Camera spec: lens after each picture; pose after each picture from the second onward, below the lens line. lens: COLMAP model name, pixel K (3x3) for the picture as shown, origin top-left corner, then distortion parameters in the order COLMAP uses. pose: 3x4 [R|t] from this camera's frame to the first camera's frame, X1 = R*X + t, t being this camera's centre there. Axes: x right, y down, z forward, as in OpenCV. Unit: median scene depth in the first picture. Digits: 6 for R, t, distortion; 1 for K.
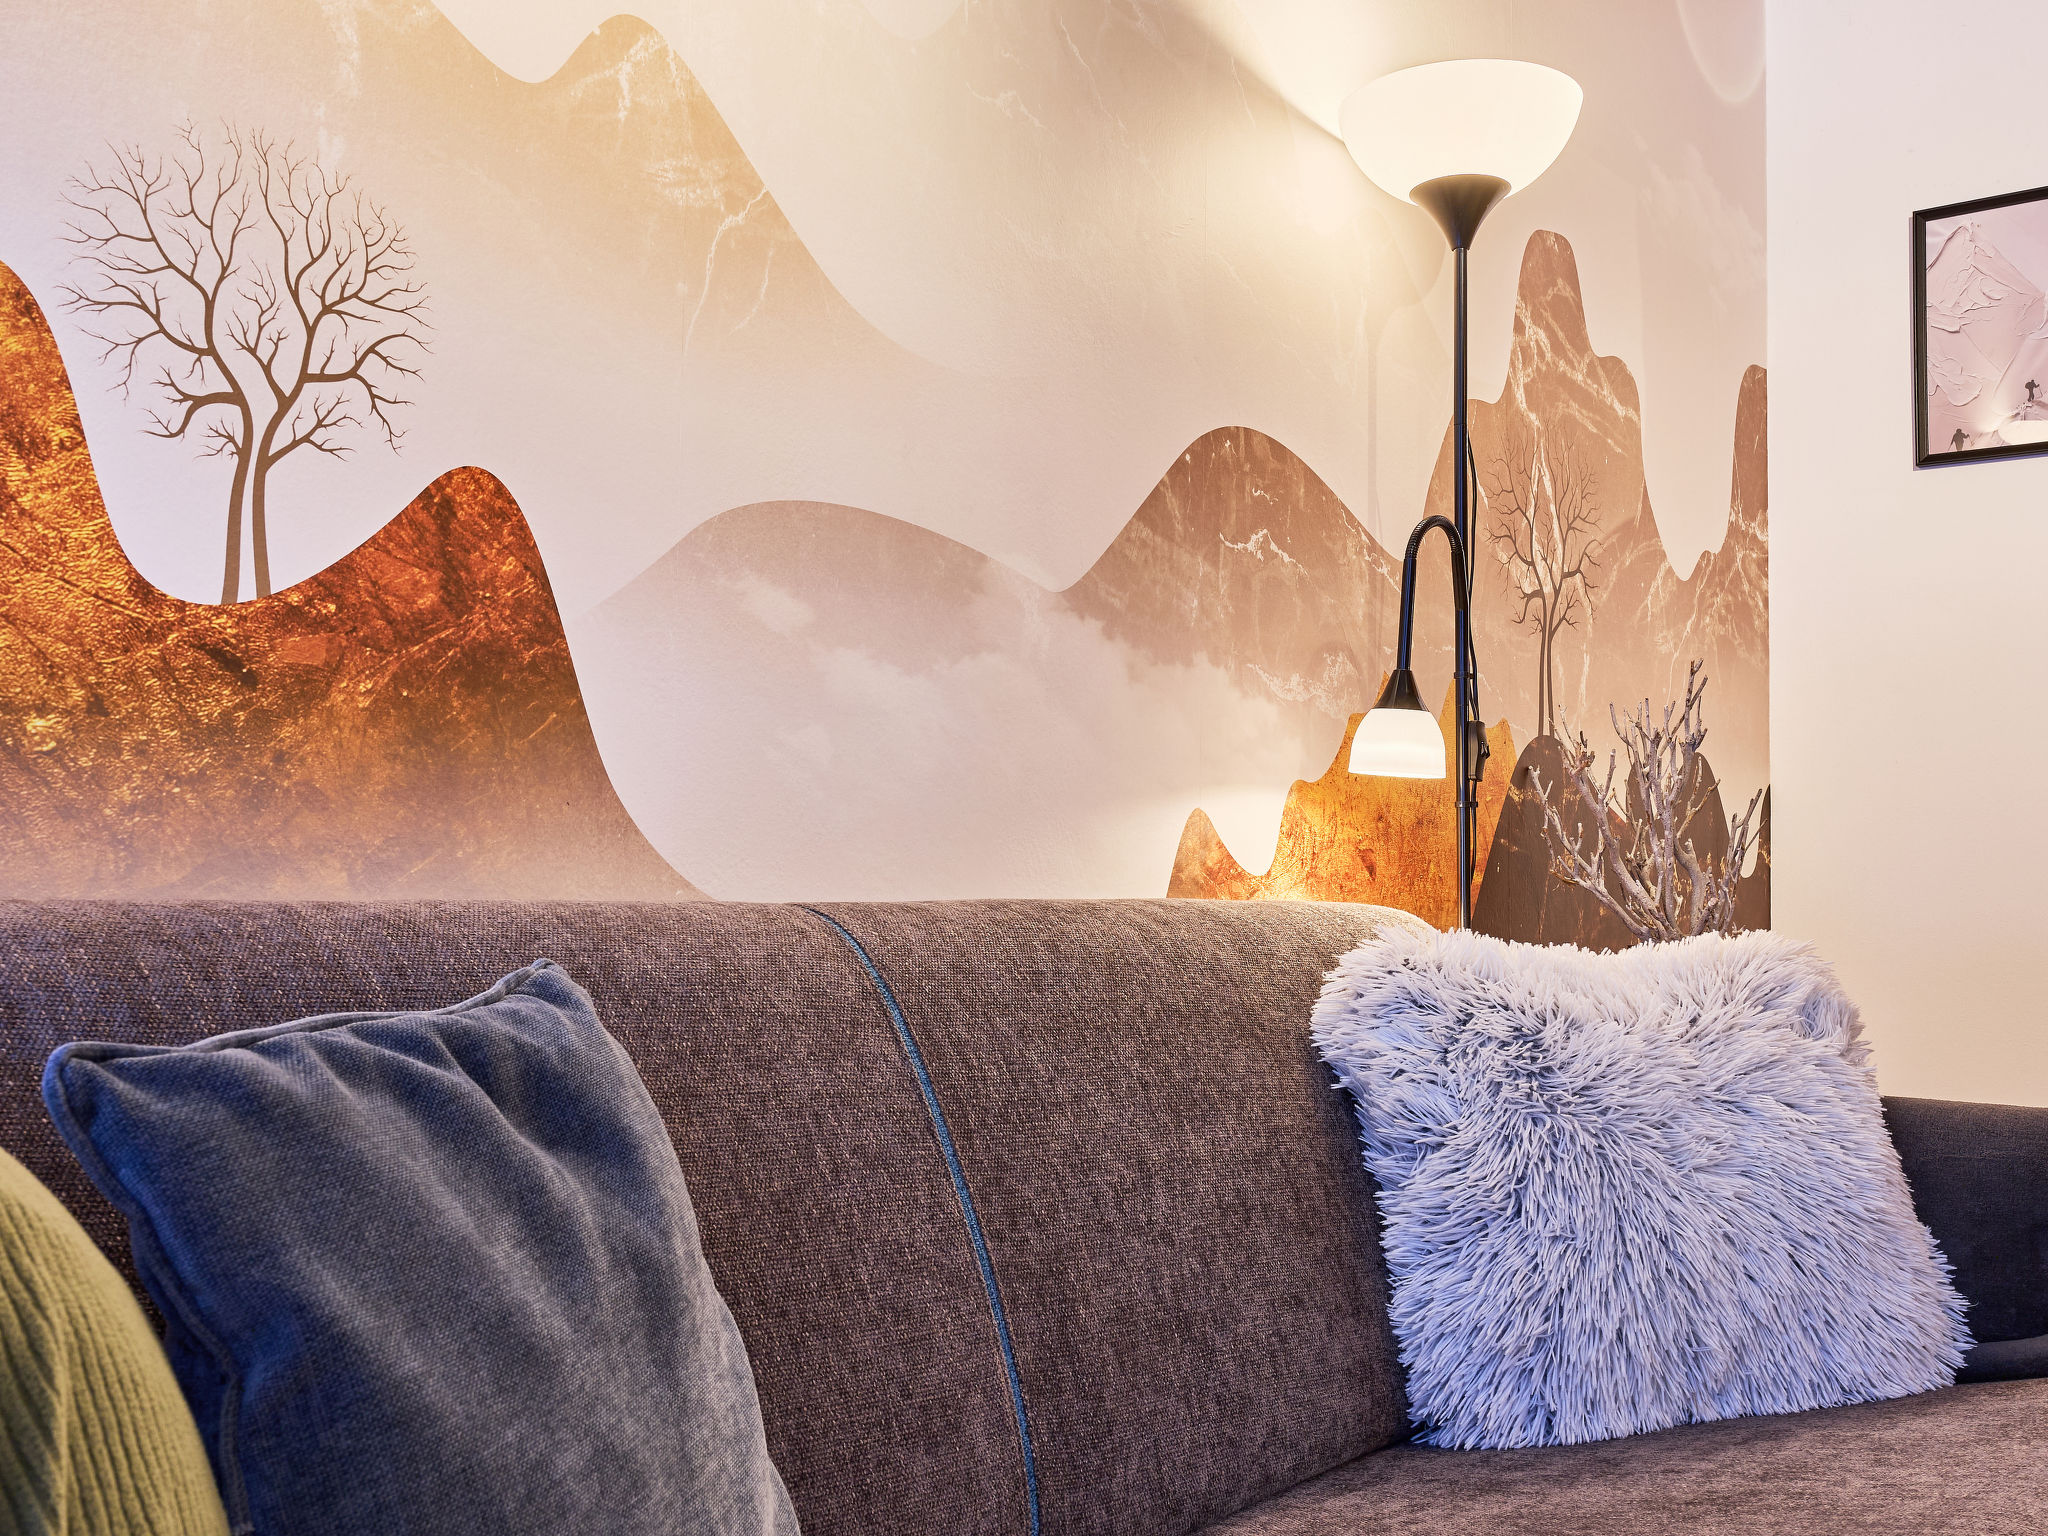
lens RADIAL K [[1994.6, 0, 1022.9], [0, 1994.6, 768.1], [0, 0, 1]] dist [-0.000522, 0.000000]
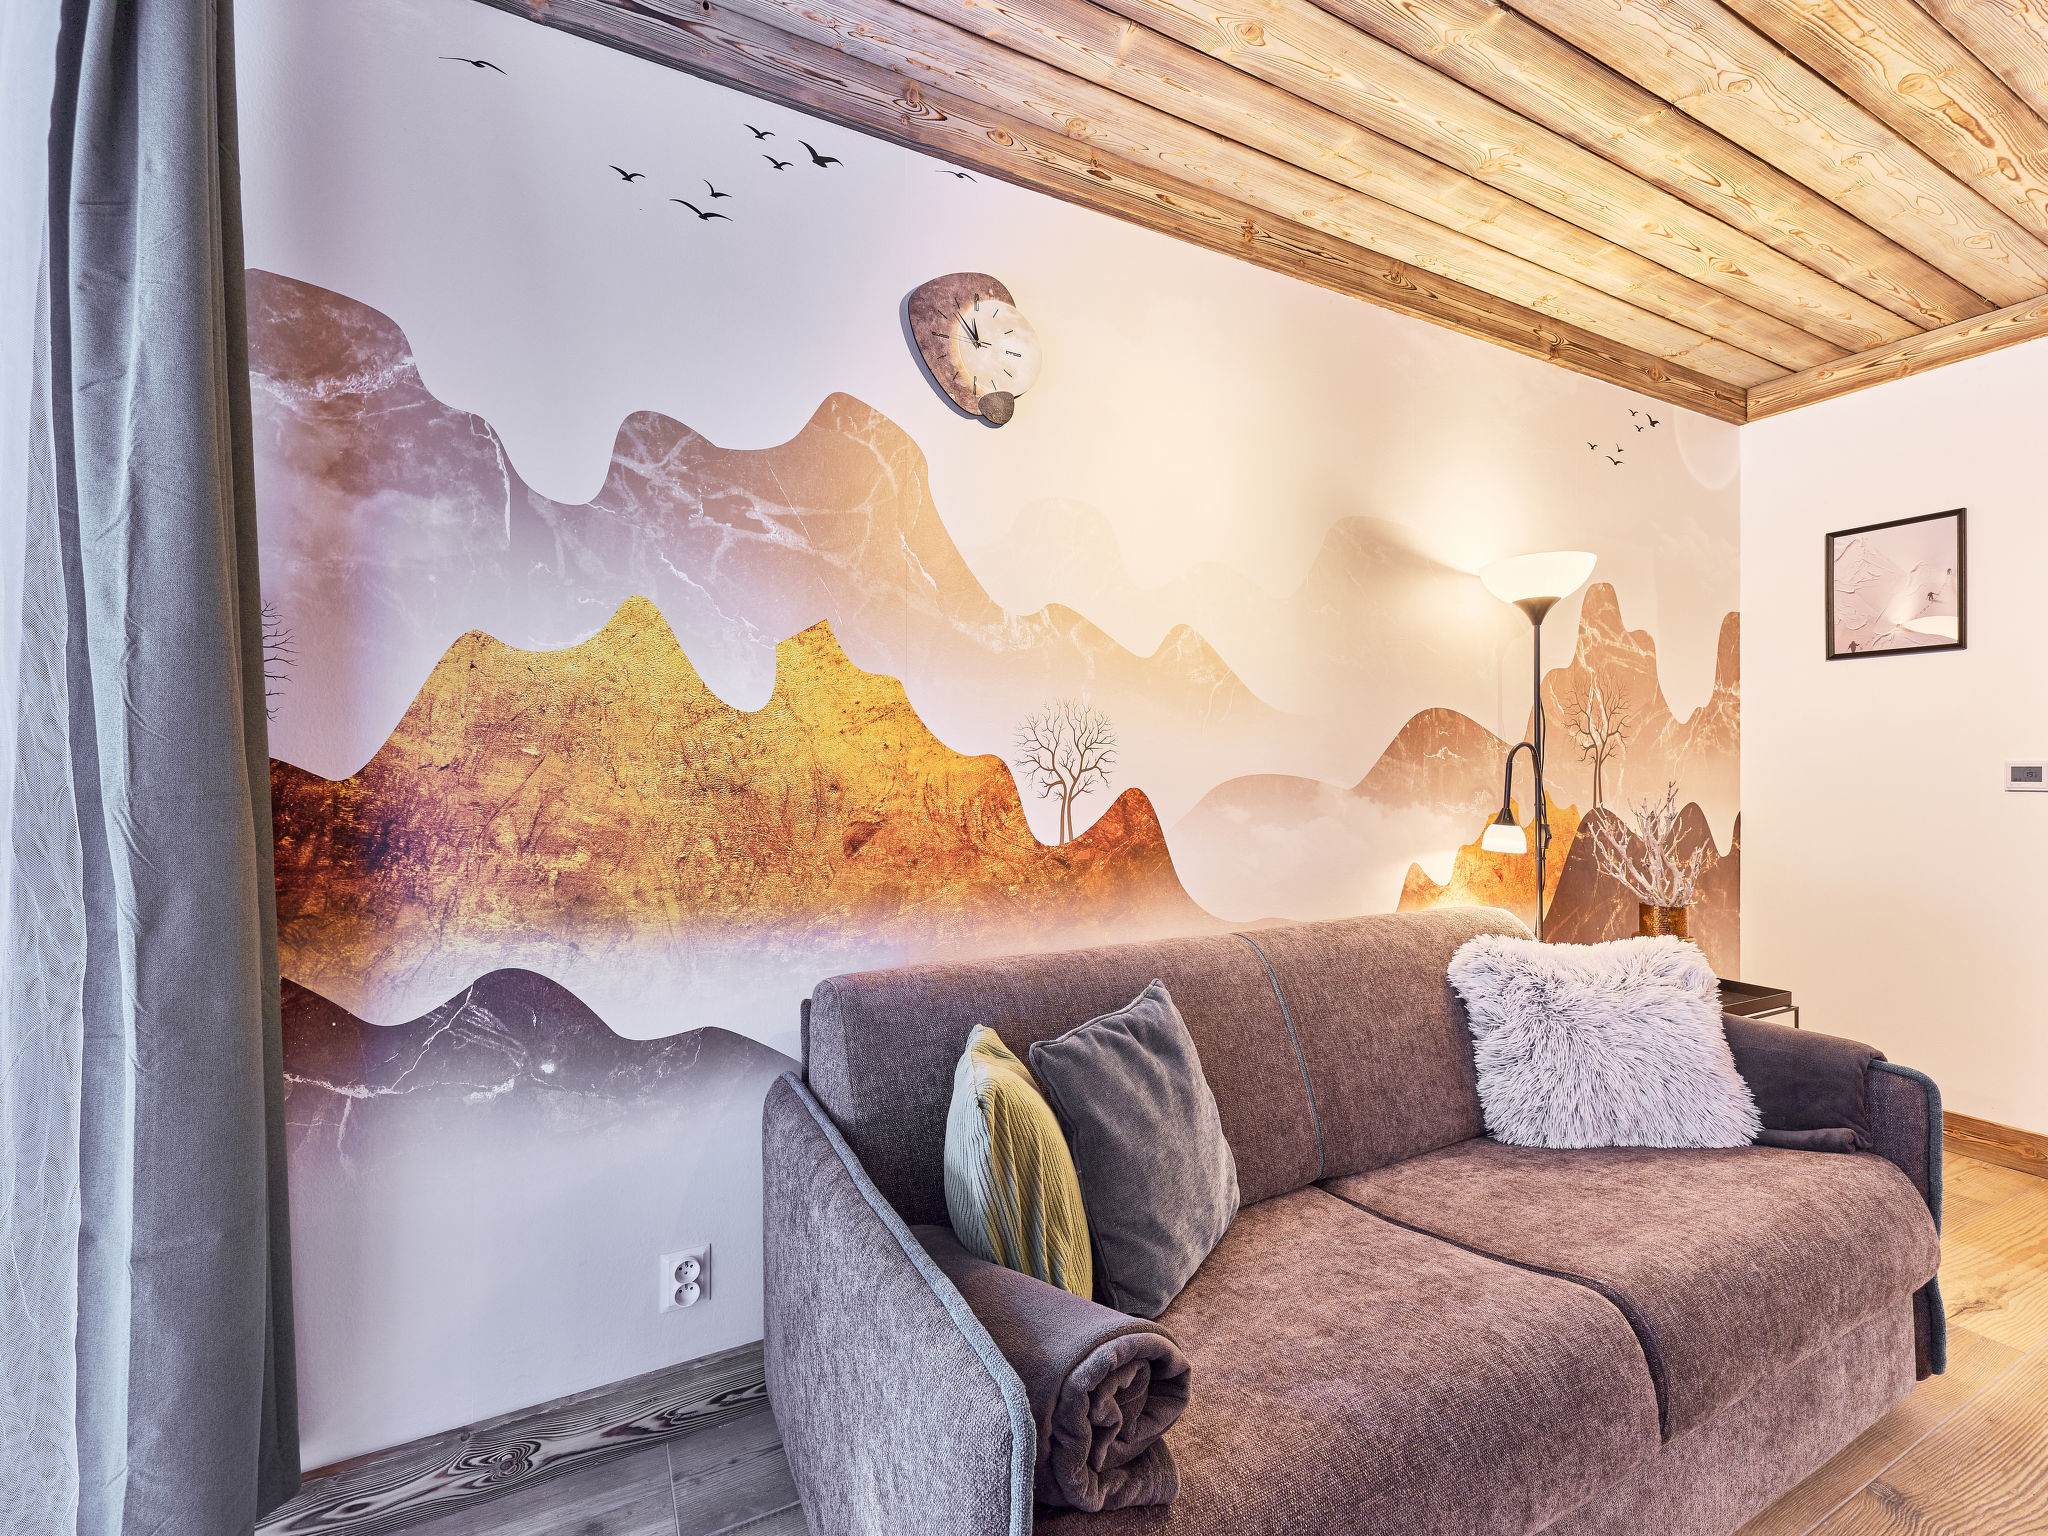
lens RADIAL K [[853.8, 0, 1026.9], [0, 853.8, 770.5], [0, 0, 1]] dist [-0.000366, -0.000357]
pose [[0.917568, -0.011417, -0.397416, 0.090737], [0.034950, 0.998034, 0.052023, -0.227504], [0.396041, -0.061624, 0.916163, -0.251167]]
